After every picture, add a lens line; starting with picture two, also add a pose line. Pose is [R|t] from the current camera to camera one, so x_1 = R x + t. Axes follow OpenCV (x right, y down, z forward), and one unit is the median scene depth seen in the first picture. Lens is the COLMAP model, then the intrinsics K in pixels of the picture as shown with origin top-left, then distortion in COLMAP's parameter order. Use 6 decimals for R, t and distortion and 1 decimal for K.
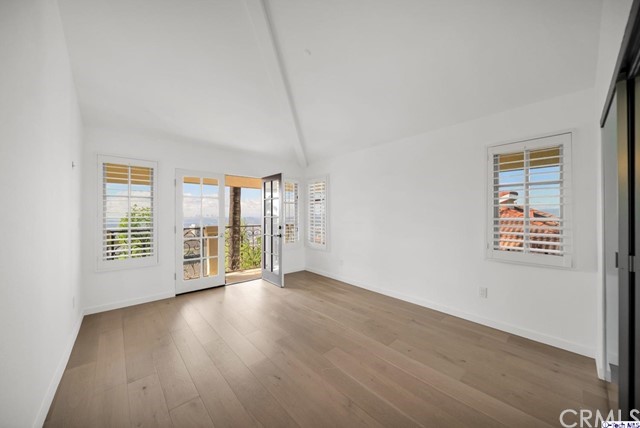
lens RADIAL K [[229.8, 0, 322.6], [0, 229.8, 212.9], [0, 0, 1]] dist [0.002781, -0.000048]
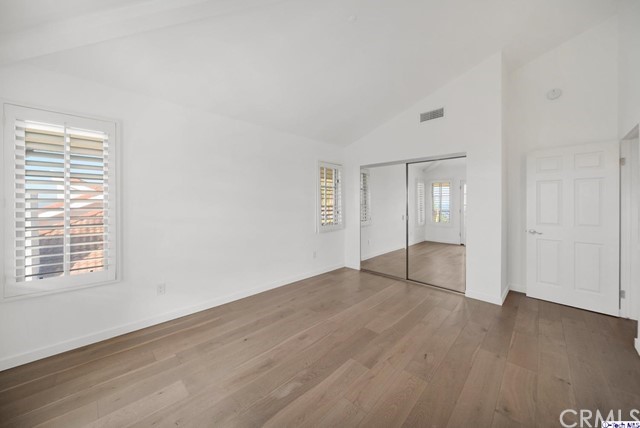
lens RADIAL K [[229.8, 0, 322.4], [0, 229.8, 207.7], [0, 0, 1]] dist [0.002781, -0.000048]
pose [[-0.064415, -0.014470, 0.997818, -0.807618], [0.002078, 0.999891, 0.014634, 0.009604], [-0.997921, 0.003016, -0.064378, 1.026384]]
